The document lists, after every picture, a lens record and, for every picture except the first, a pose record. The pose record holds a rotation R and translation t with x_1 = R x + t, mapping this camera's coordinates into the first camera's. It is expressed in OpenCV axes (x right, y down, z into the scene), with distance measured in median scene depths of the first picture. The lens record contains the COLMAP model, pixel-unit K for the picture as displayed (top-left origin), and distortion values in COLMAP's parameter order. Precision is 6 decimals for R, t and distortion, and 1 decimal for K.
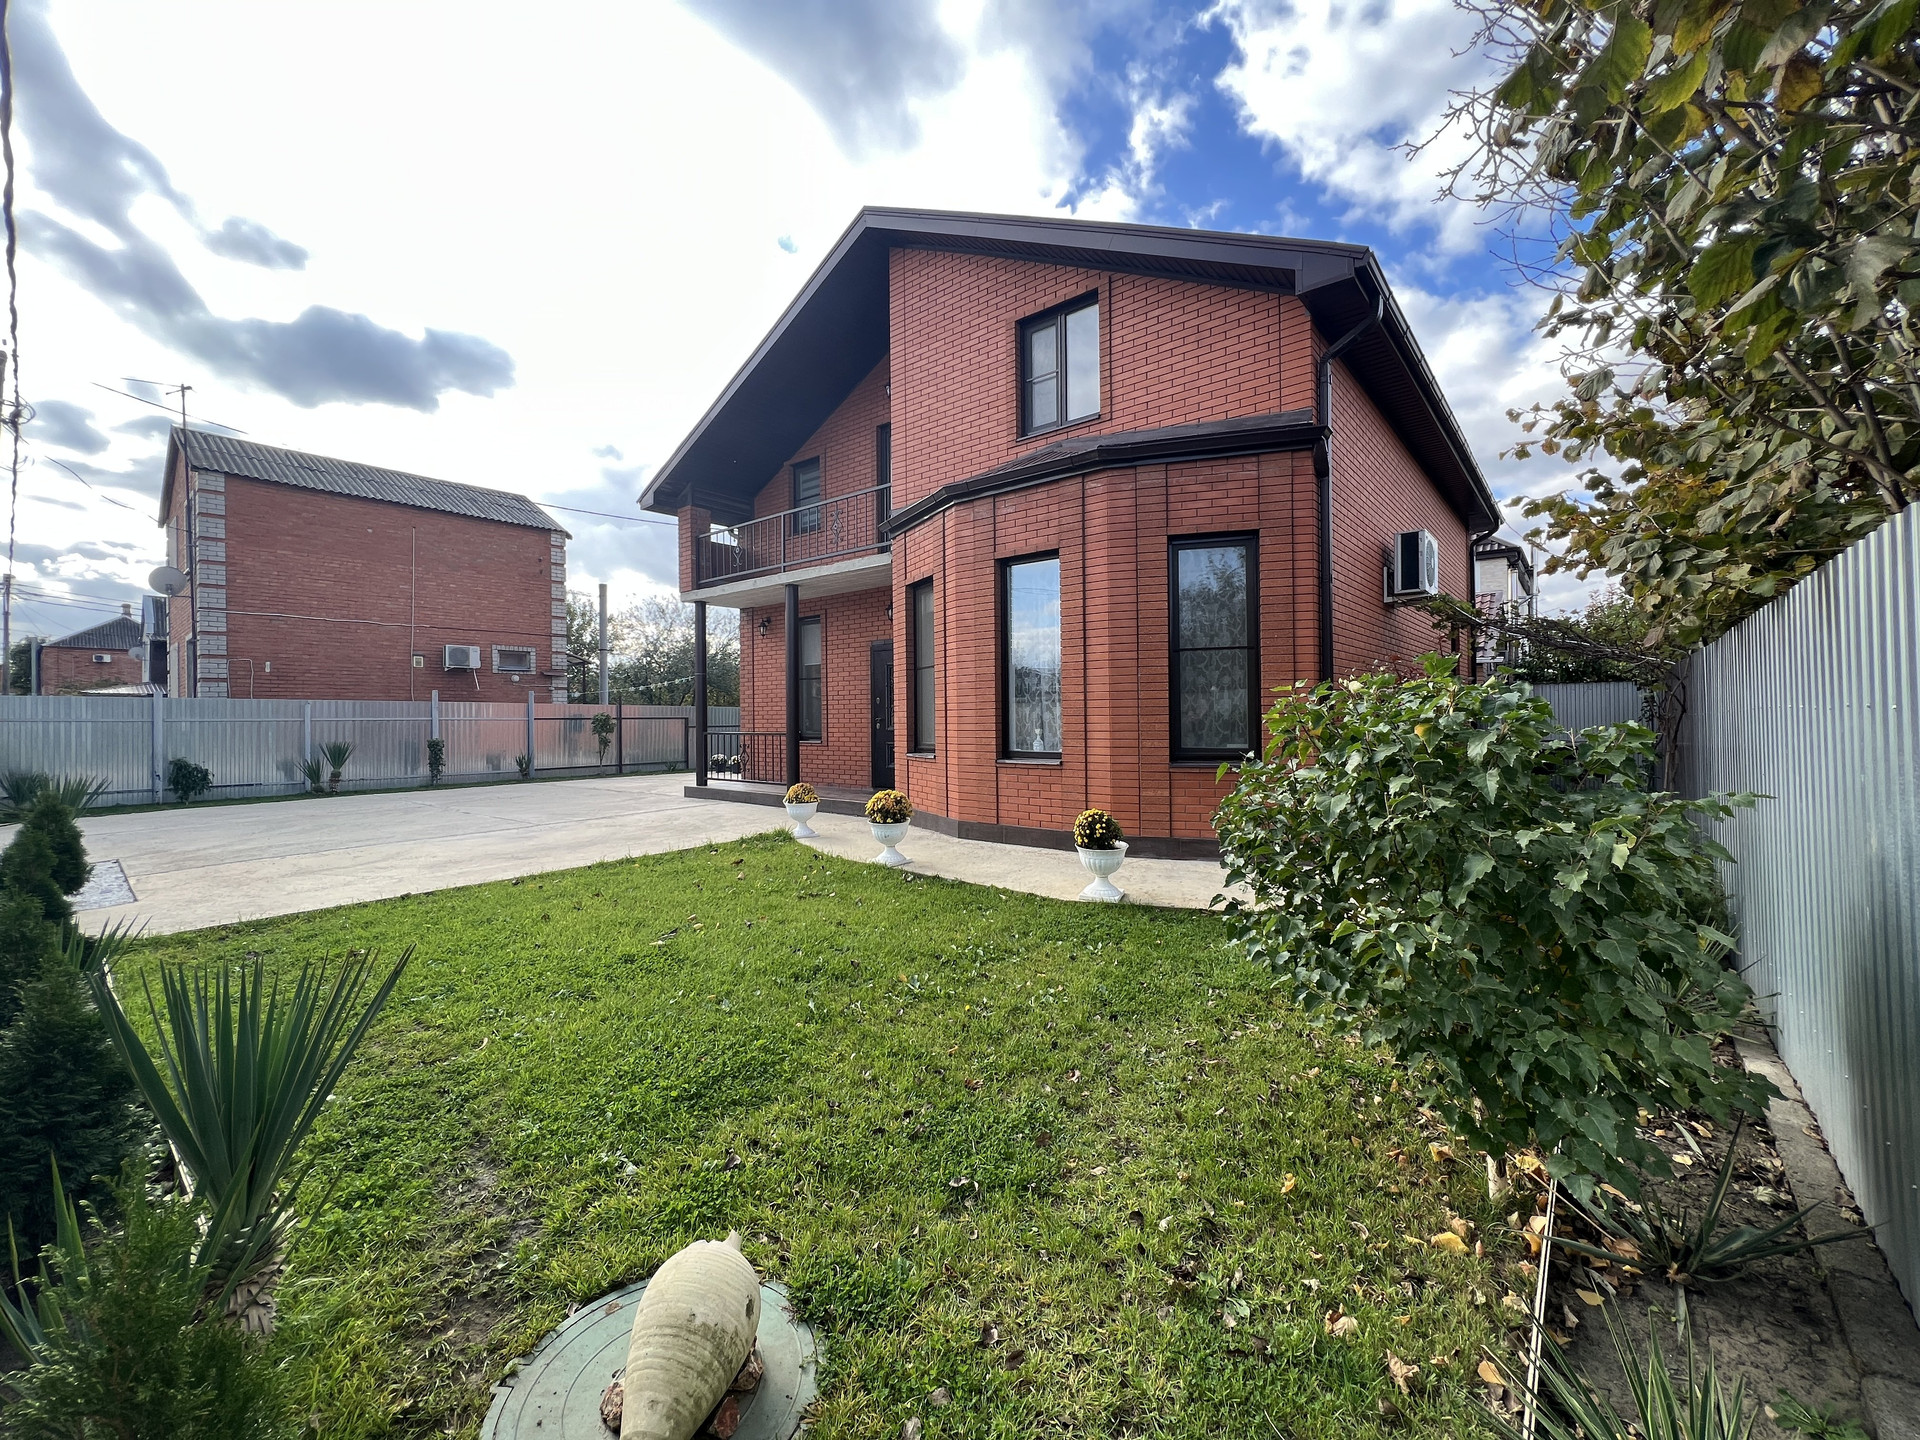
lens RADIAL K [[769.9, 0, 963.3], [0, 769.9, 715.1], [0, 0, 1]] dist [-0.001973, 0.000365]
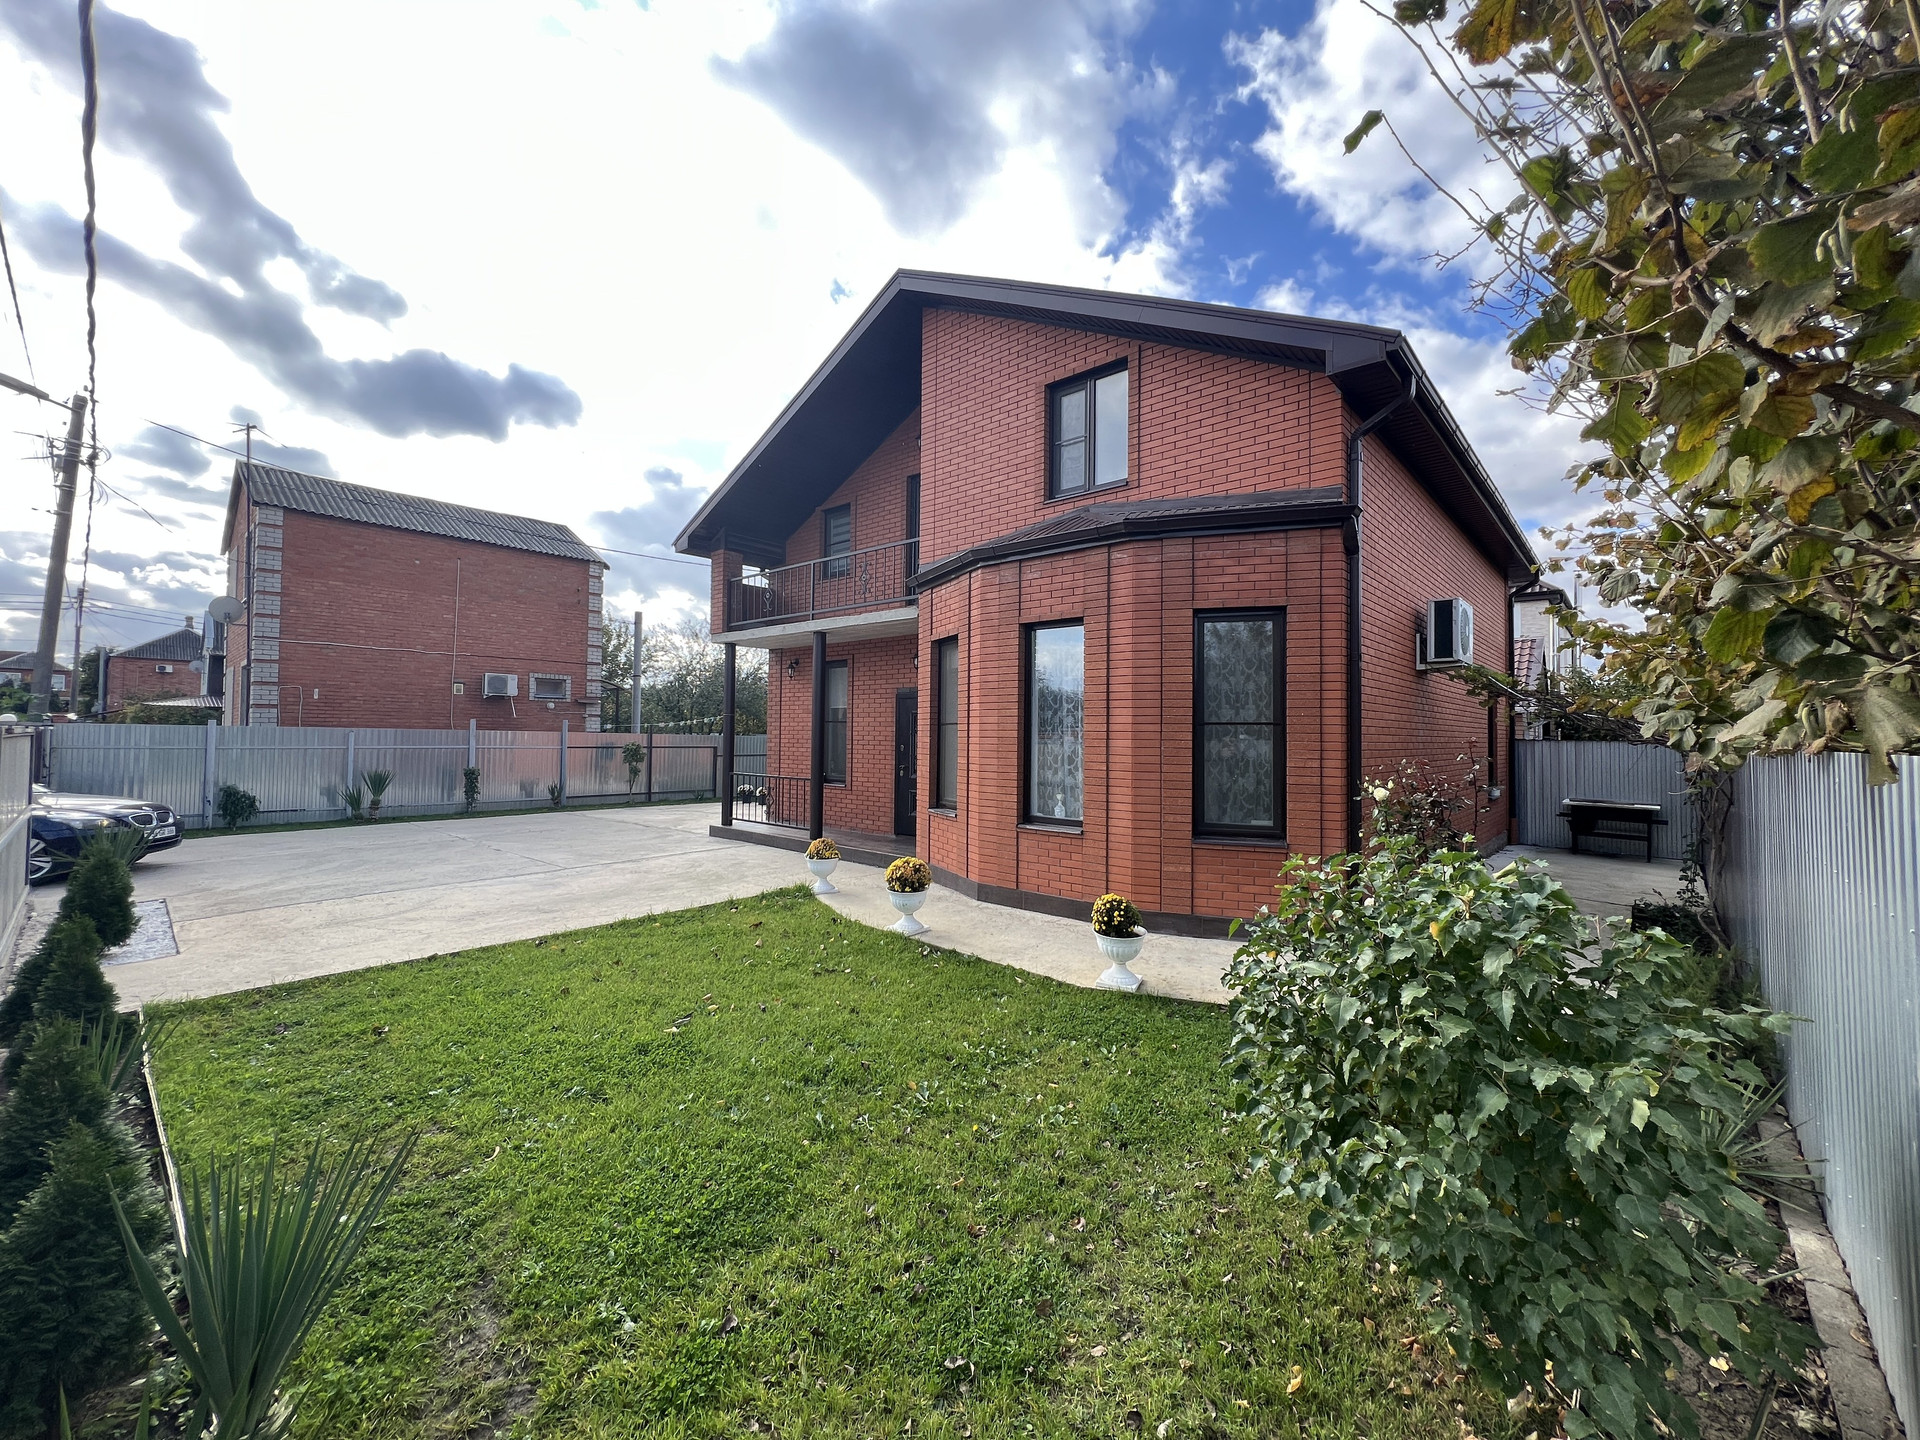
lens RADIAL K [[769.9, 0, 963.0], [0, 769.9, 715.5], [0, 0, 1]] dist [-0.001973, 0.000365]
pose [[0.999095, 0.020726, -0.037148, 0.007827], [-0.021568, 0.999516, -0.022404, -0.064420], [0.036666, 0.023185, 0.999059, -0.000665]]
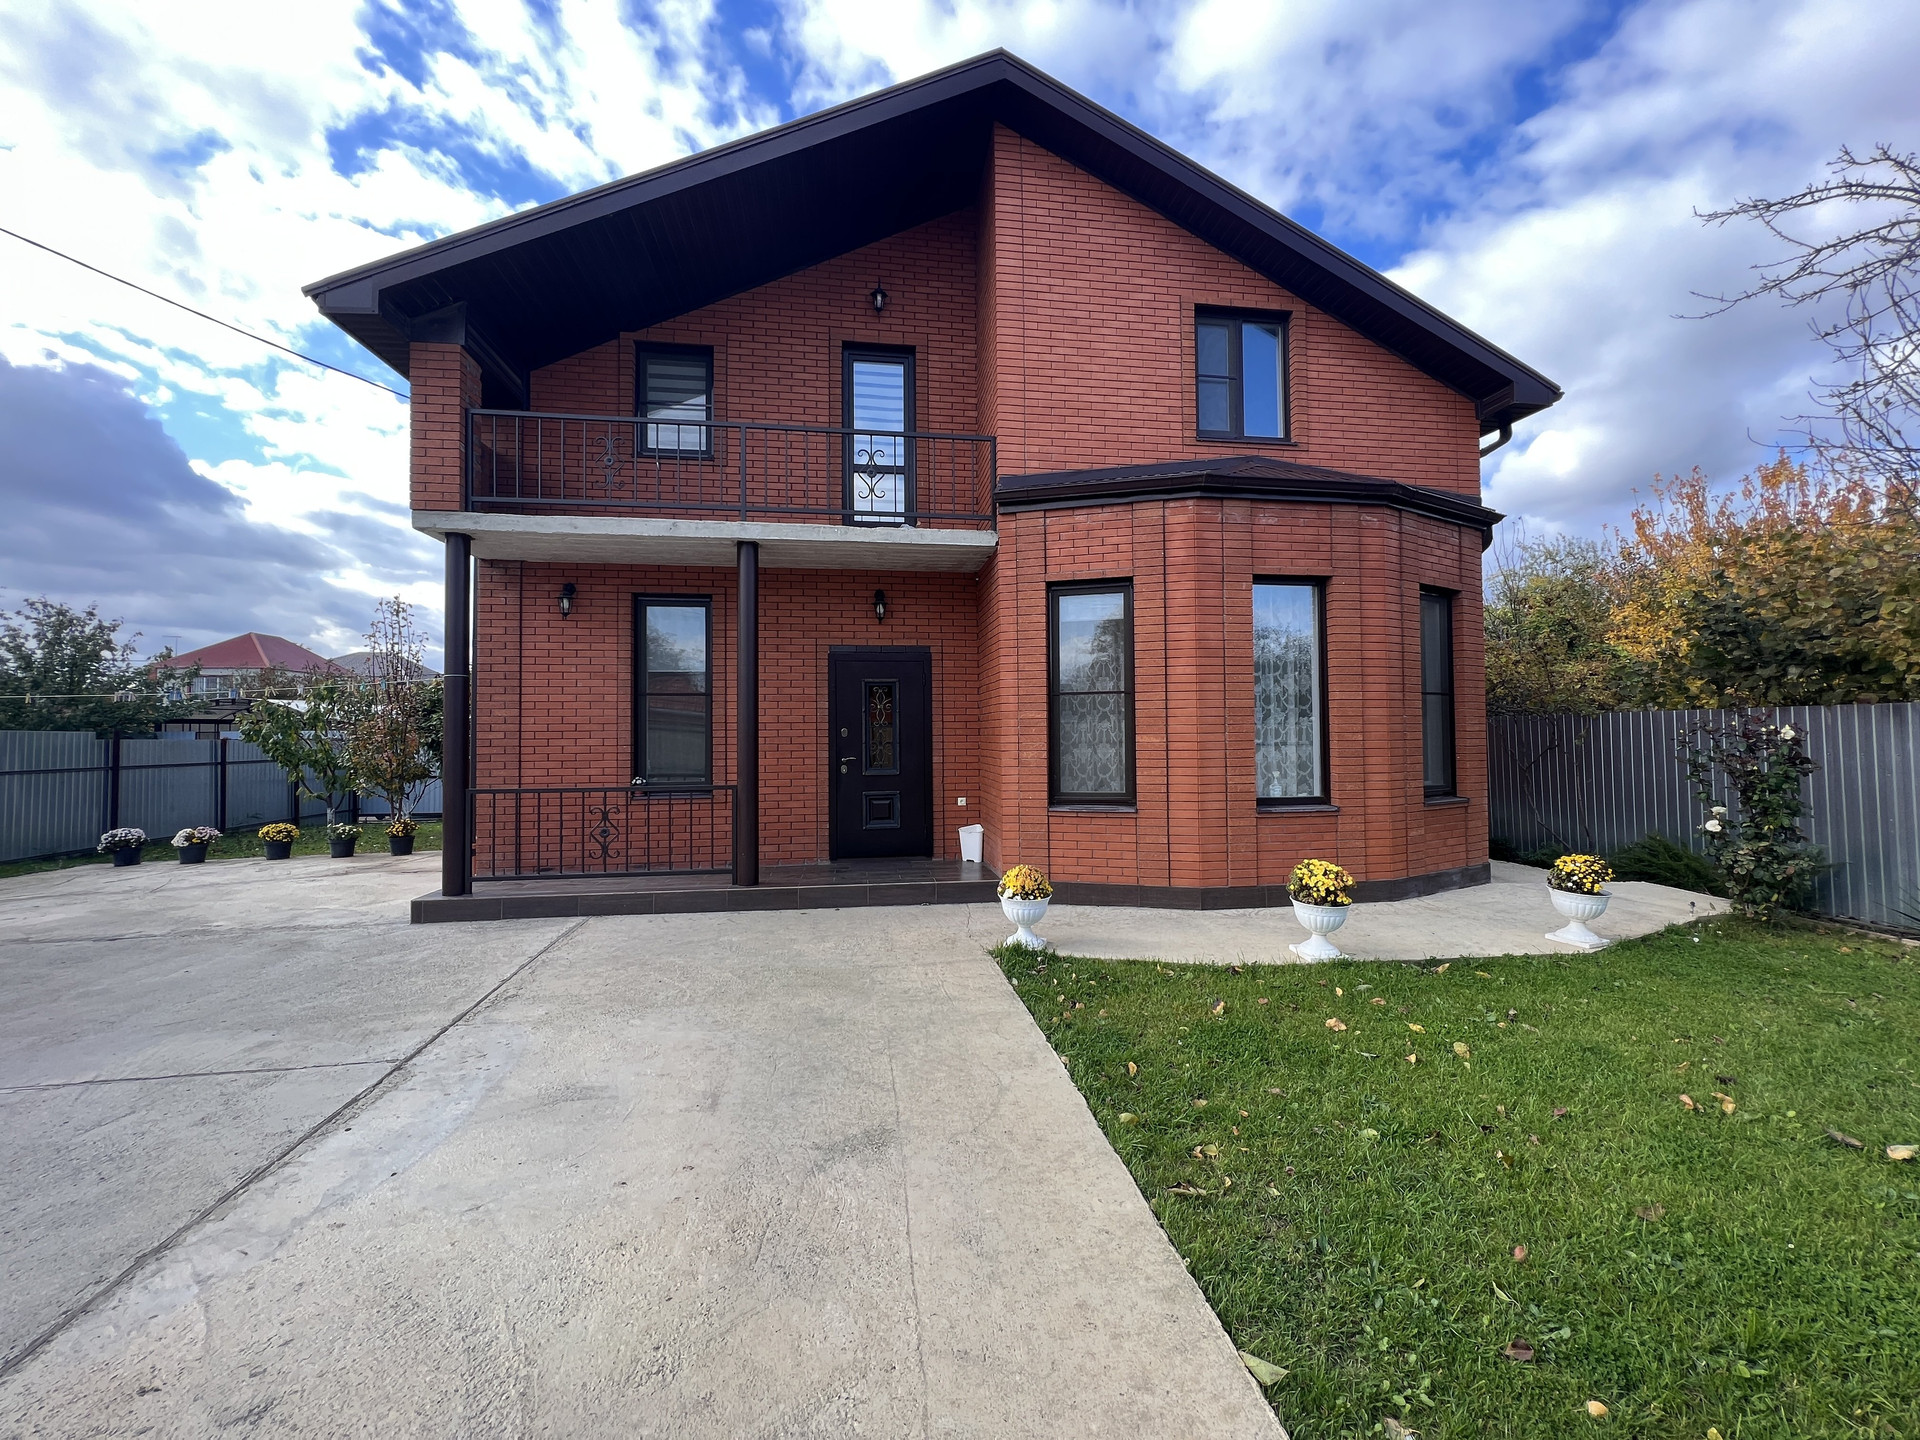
lens RADIAL K [[769.9, 0, 961.0], [0, 769.9, 714.5], [0, 0, 1]] dist [-0.001973, 0.000365]
pose [[0.674515, 0.025639, 0.737816, -0.876965], [-0.001584, 0.999445, -0.033282, -0.019200], [-0.738259, 0.021281, 0.674181, 0.727949]]
